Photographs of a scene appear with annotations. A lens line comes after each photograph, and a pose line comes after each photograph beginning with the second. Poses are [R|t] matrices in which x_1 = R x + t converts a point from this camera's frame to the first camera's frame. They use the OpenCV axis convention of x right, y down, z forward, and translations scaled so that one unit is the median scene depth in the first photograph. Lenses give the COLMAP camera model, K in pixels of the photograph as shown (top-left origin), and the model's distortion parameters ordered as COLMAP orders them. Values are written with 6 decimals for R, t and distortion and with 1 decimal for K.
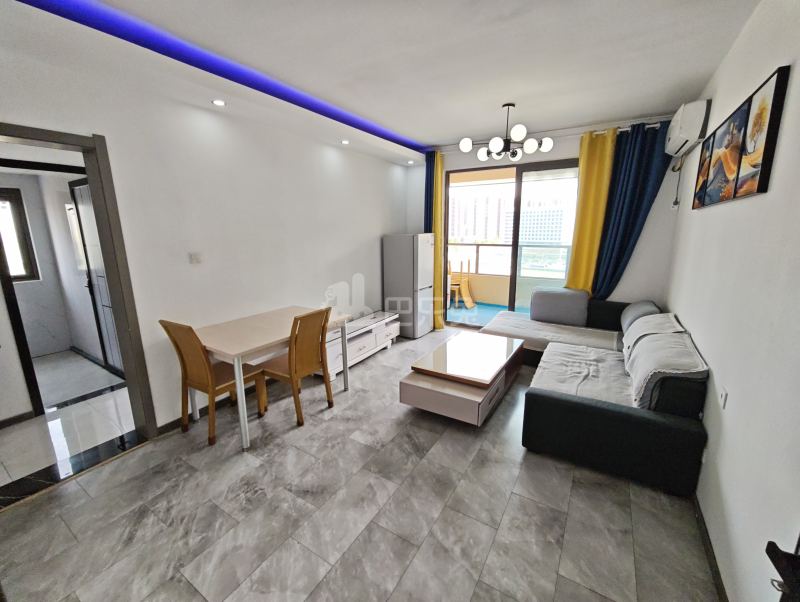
lens RADIAL K [[334.7, 0, 400.7], [0, 334.7, 299.4], [0, 0, 1]] dist [-0.008798, 0.003649]
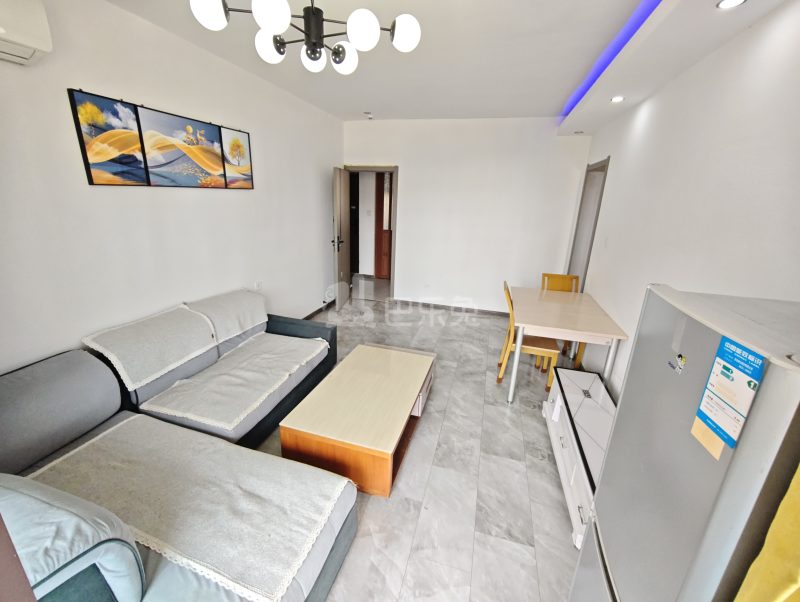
lens RADIAL K [[334.7, 0, 393.4], [0, 334.7, 299.1], [0, 0, 1]] dist [-0.008798, 0.003649]
pose [[-0.965827, 0.053952, -0.253511, 0.567979], [-0.078631, 0.871008, 0.484935, -0.611915], [0.246974, 0.488296, -0.837001, 2.525673]]
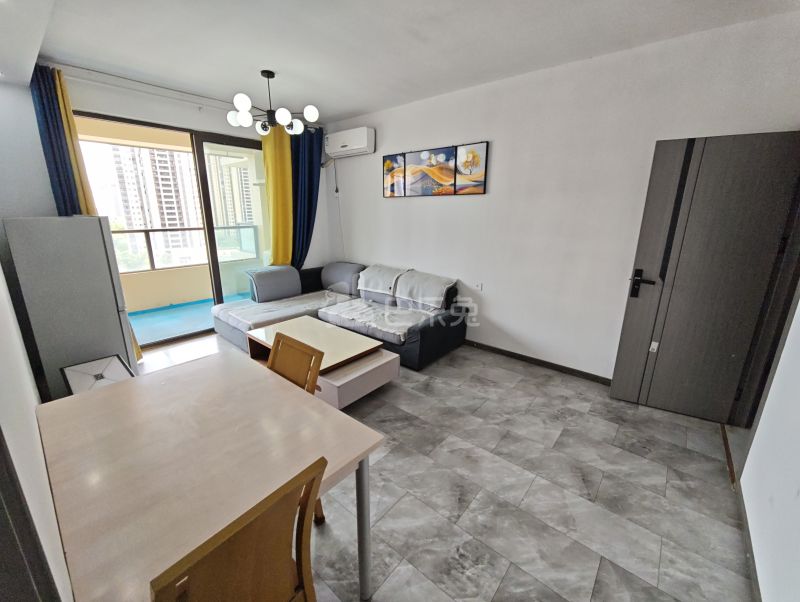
lens RADIAL K [[334.7, 0, 398.3], [0, 334.7, 295.8], [0, 0, 1]] dist [-0.008798, 0.003649]
pose [[0.148866, -0.238301, 0.959714, -1.054109], [0.198187, 0.958027, 0.207140, -0.176232], [-0.968794, 0.159366, 0.189846, 0.913185]]
